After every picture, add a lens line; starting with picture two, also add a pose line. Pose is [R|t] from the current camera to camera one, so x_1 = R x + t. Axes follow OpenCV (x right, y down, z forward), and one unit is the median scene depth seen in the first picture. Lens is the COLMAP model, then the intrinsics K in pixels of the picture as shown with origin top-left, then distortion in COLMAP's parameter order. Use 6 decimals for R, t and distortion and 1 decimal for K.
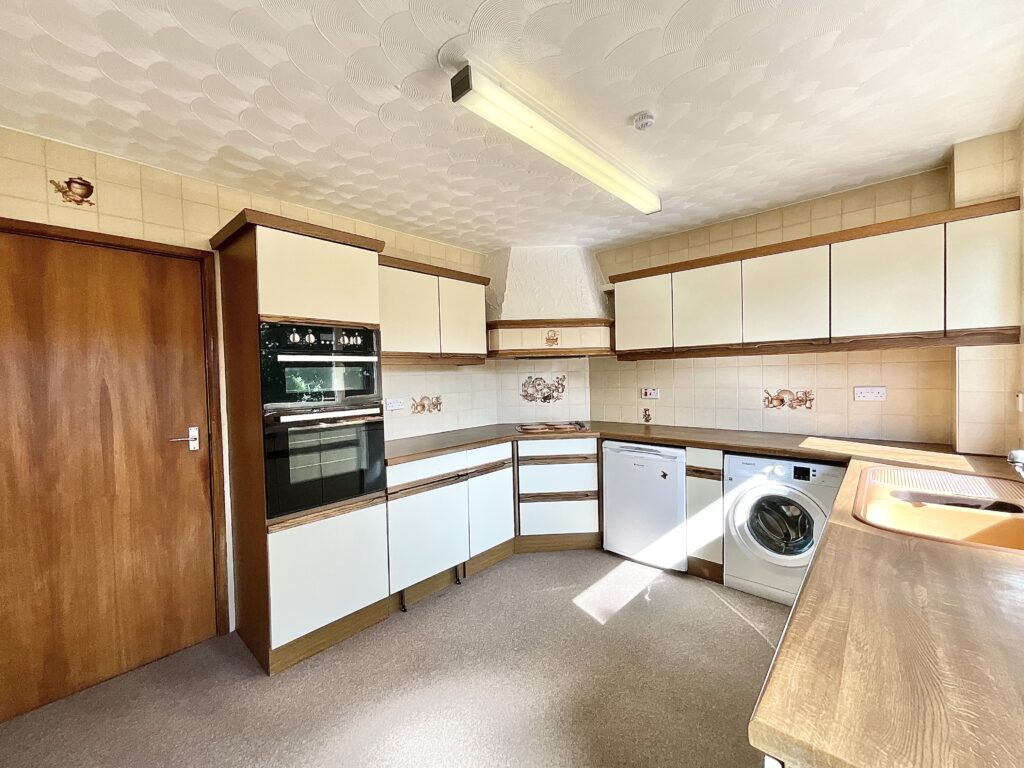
lens RADIAL K [[417.6, 0, 511.2], [0, 417.6, 382.1], [0, 0, 1]] dist [0.001376, 0.000537]
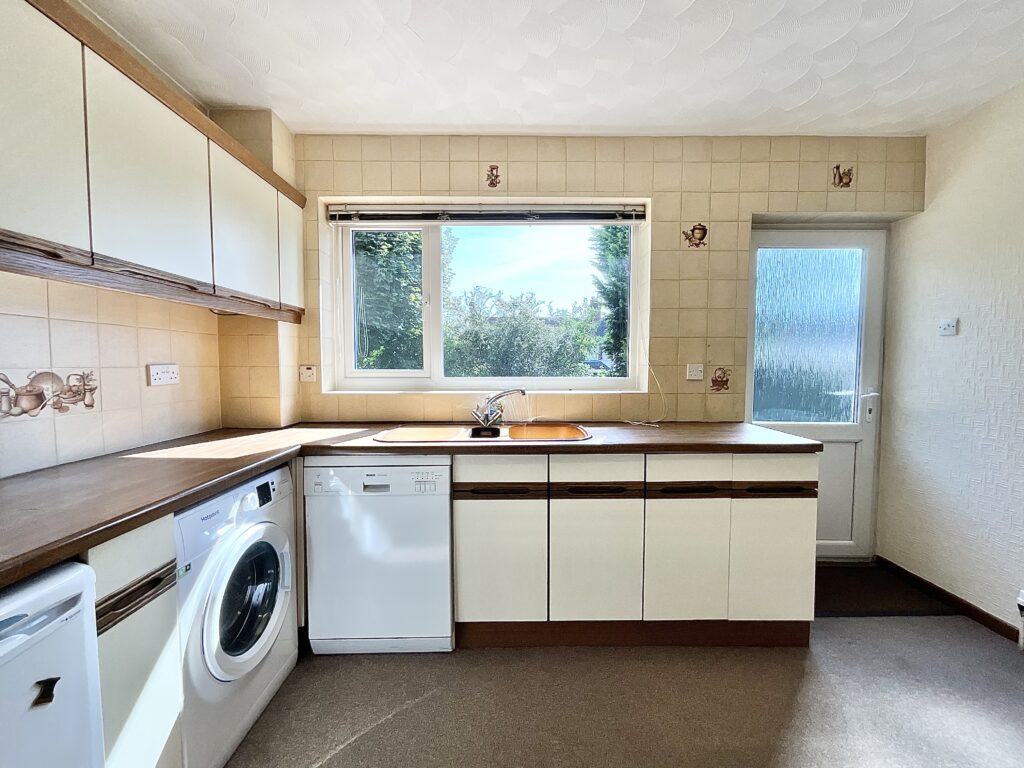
lens RADIAL K [[417.6, 0, 511.2], [0, 417.6, 382.1], [0, 0, 1]] dist [0.001376, 0.000537]
pose [[-0.679359, -0.010940, 0.733724, -0.023785], [0.032394, 0.998467, 0.044881, 0.024773], [-0.733091, 0.054258, -0.677963, 0.916109]]
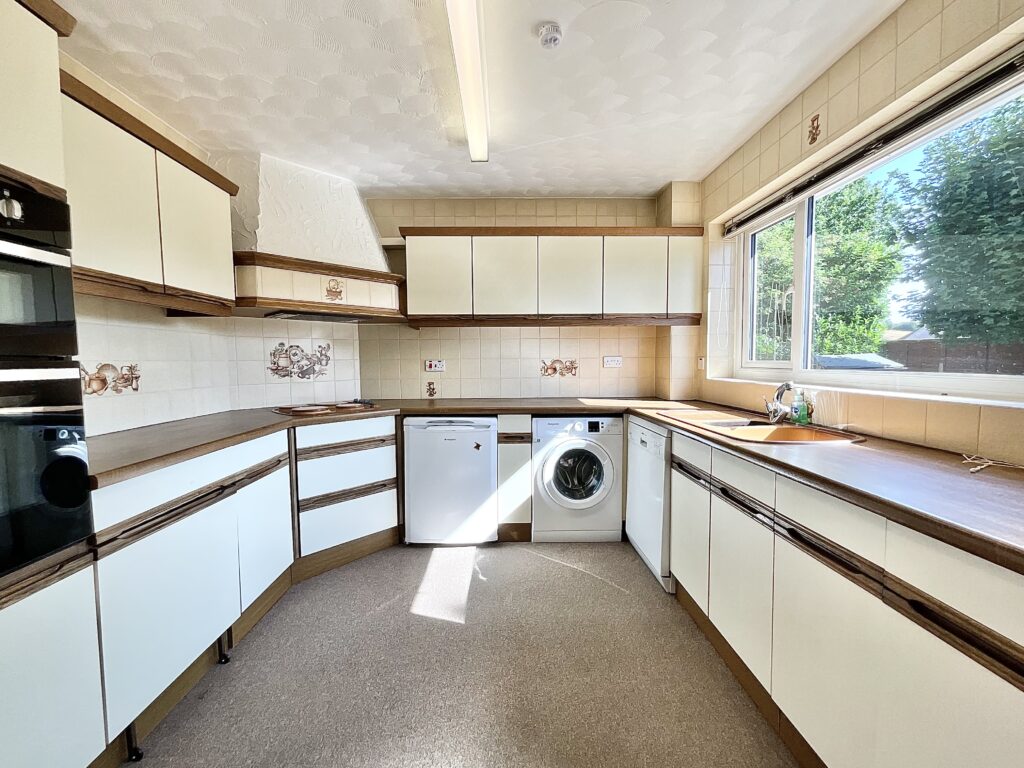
lens RADIAL K [[417.6, 0, 511.2], [0, 417.6, 382.1], [0, 0, 1]] dist [0.001376, 0.000537]
pose [[0.724970, -0.017331, 0.688562, -0.222292], [0.003513, 0.999763, 0.021466, 0.053653], [-0.688772, -0.013143, 0.724859, 0.248551]]
